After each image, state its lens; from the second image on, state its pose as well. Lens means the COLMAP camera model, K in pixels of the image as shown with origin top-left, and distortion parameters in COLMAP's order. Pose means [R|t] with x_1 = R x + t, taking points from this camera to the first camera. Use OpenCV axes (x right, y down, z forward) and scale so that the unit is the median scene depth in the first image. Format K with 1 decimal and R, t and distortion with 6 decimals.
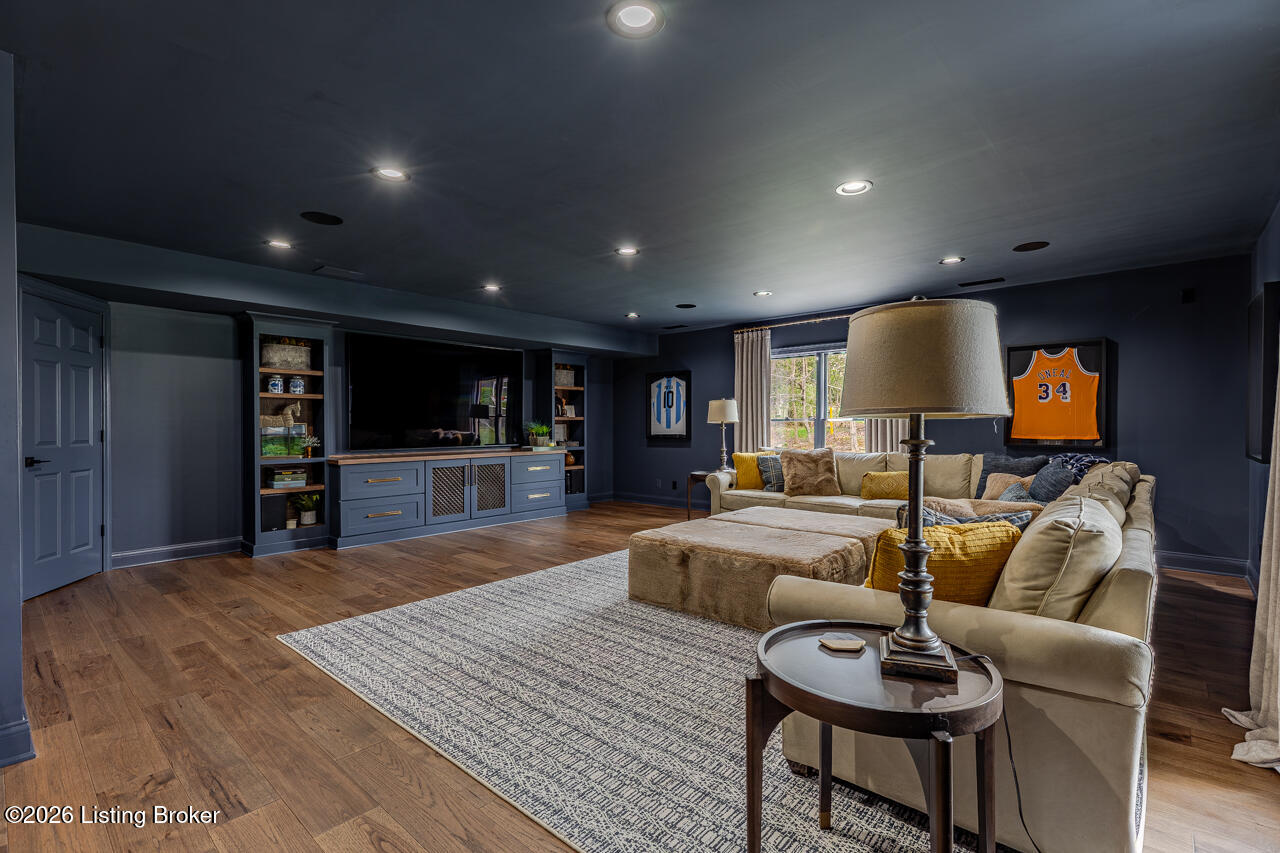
lens RADIAL K [[580.2, 0, 646.3], [0, 580.2, 428.0], [0, 0, 1]] dist [0.004220, -0.000492]
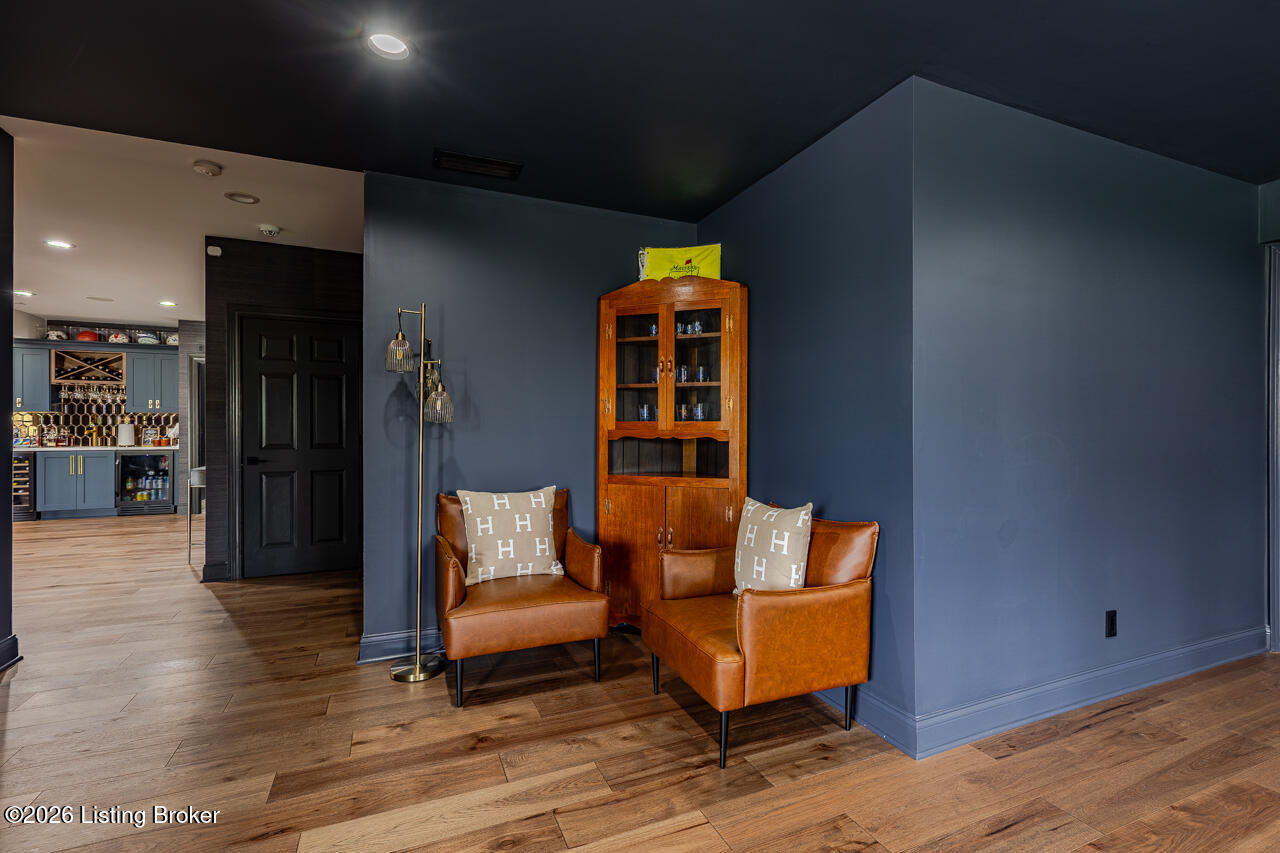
lens RADIAL K [[580.2, 0, 646.3], [0, 580.2, 428.0], [0, 0, 1]] dist [0.004220, -0.000492]
pose [[-0.457657, -0.004416, -0.889118, 0.025181], [0.003711, 0.999969, -0.006876, 0.002514], [0.889121, -0.006446, -0.457627, 0.547744]]
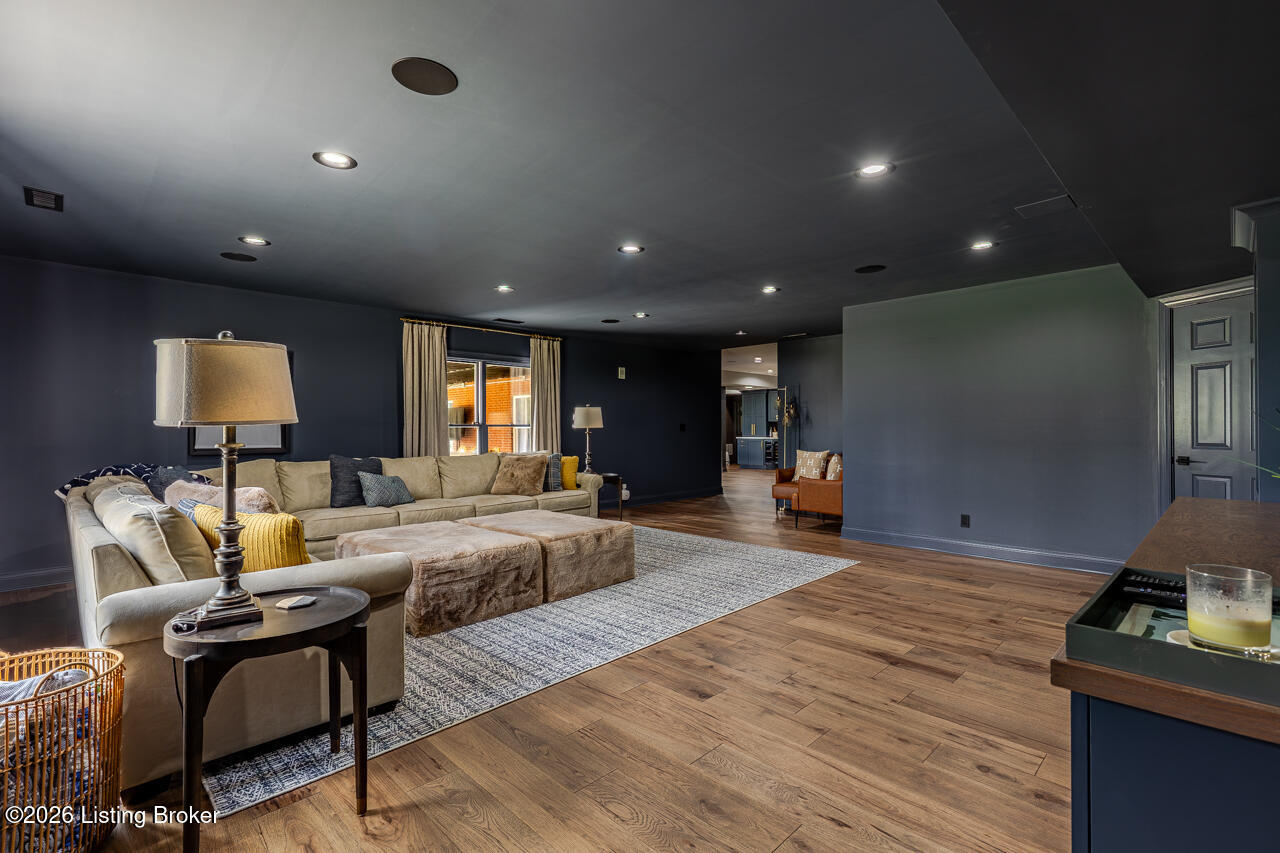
lens RADIAL K [[580.2, 0, 646.3], [0, 580.2, 428.0], [0, 0, 1]] dist [0.004220, -0.000492]
pose [[-0.998037, 0.007905, 0.062133, -0.127236], [0.008190, 0.999957, 0.004332, -0.013164], [-0.062096, 0.004832, -0.998058, 2.129332]]
